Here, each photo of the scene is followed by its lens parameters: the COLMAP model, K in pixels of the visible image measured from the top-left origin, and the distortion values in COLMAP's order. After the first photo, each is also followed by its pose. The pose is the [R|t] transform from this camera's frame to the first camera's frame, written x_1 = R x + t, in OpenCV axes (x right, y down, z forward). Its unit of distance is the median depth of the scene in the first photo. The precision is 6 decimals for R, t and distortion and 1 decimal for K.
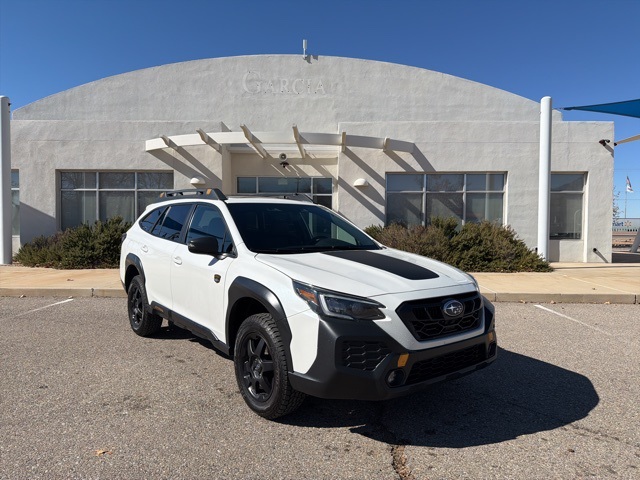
lens RADIAL K [[458.9, 0, 323.9], [0, 458.9, 248.1], [0, 0, 1]] dist [0.028918, -0.042824]
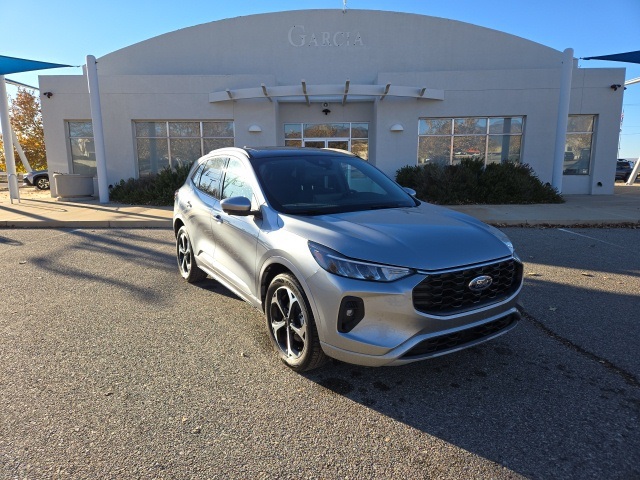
lens RADIAL K [[439.0, 0, 316.9], [0, 439.0, 240.0], [0, 0, 1]] dist [0.041347, -0.012446]
pose [[0.999892, -0.012547, -0.007625, -0.122308], [0.013410, 0.991890, 0.126389, -0.006635], [0.005977, -0.126477, 0.991951, -0.140957]]
